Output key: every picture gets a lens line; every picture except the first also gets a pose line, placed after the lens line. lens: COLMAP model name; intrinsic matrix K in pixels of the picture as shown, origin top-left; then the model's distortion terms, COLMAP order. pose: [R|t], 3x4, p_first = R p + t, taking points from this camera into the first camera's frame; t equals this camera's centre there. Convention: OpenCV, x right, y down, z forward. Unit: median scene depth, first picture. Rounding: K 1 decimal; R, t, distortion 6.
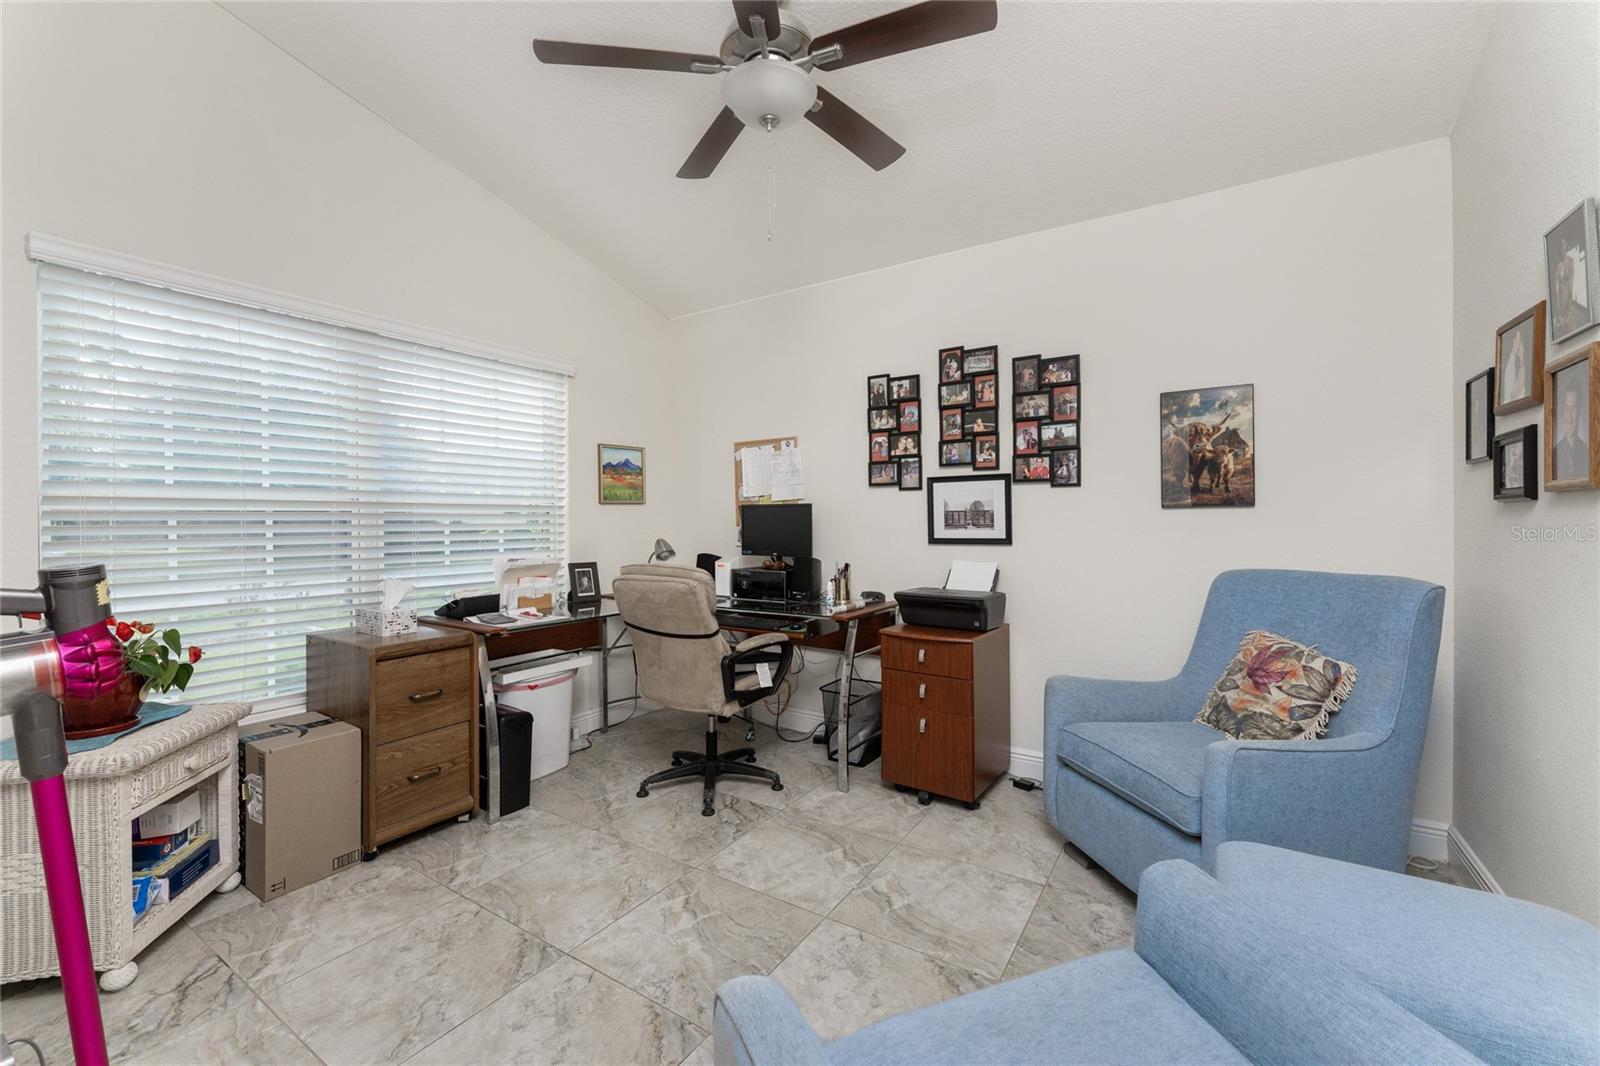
lens RADIAL K [[646.5, 0, 795.6], [0, 646.5, 536.2], [0, 0, 1]] dist [0.000245, -0.000072]
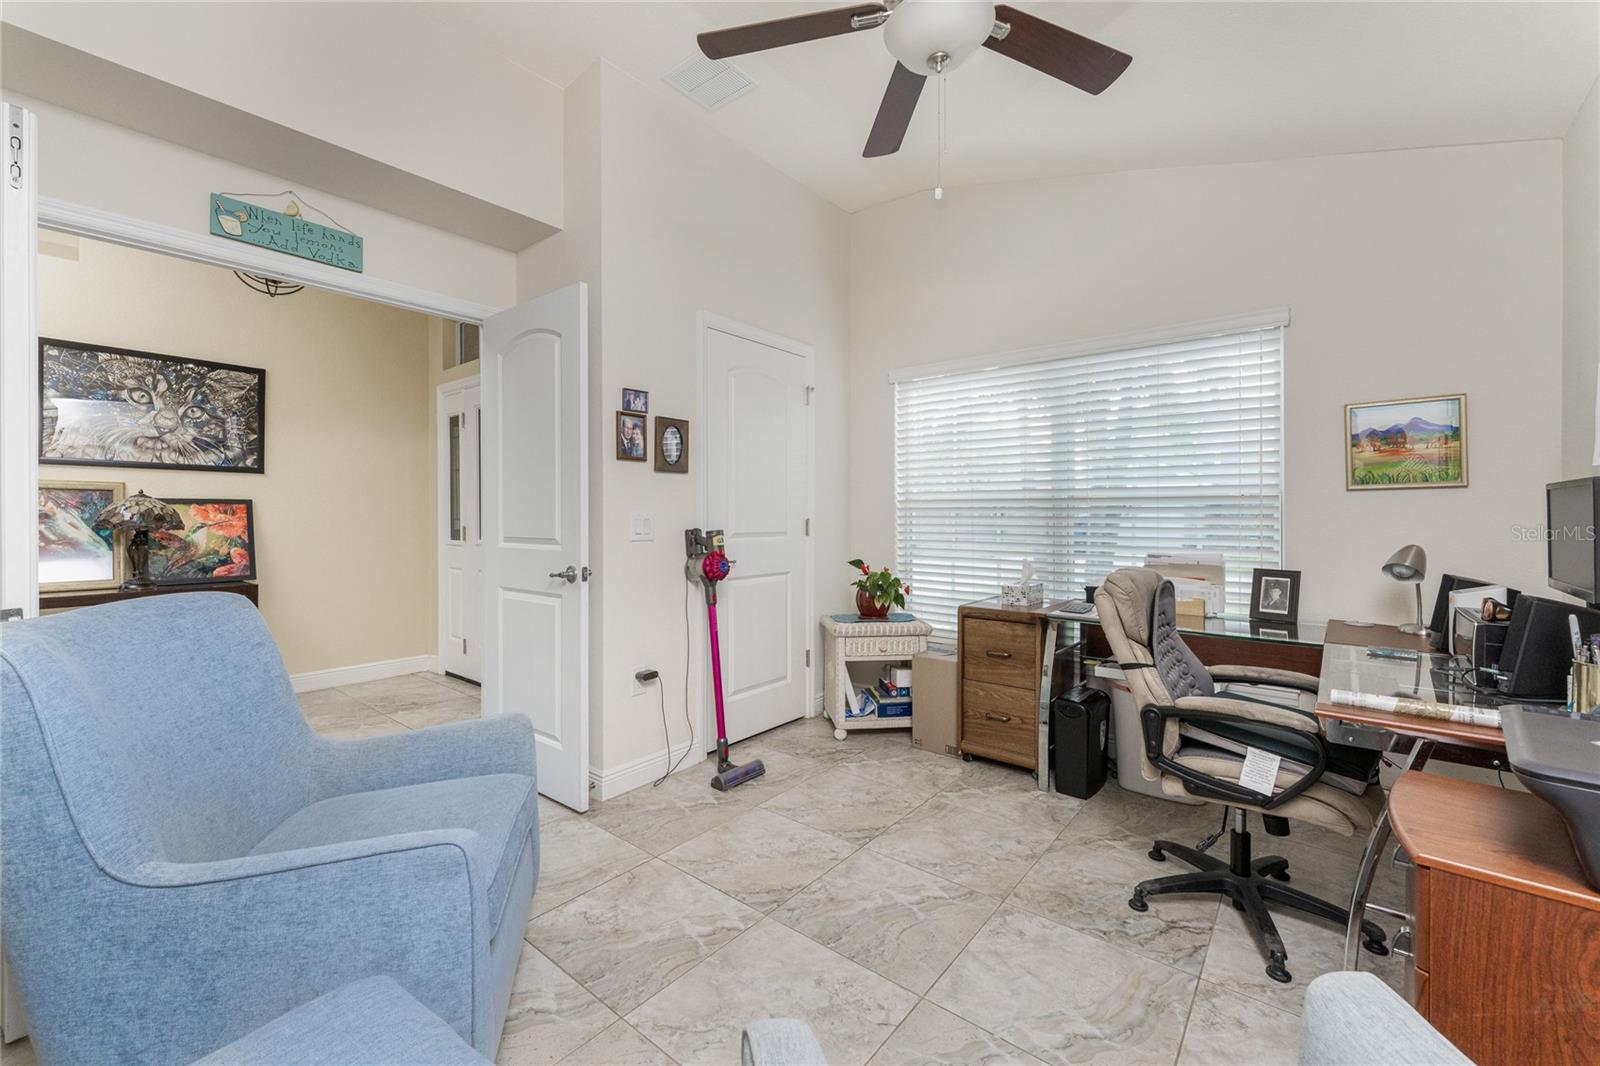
lens RADIAL K [[648.8, 0, 793.6], [0, 648.8, 534.8], [0, 0, 1]] dist [0.000407, -0.000280]
pose [[-0.111360, 0.034094, -0.993195, 0.609269], [-0.025044, 0.998998, 0.037101, -0.017417], [0.993464, 0.029005, -0.110395, 0.642754]]
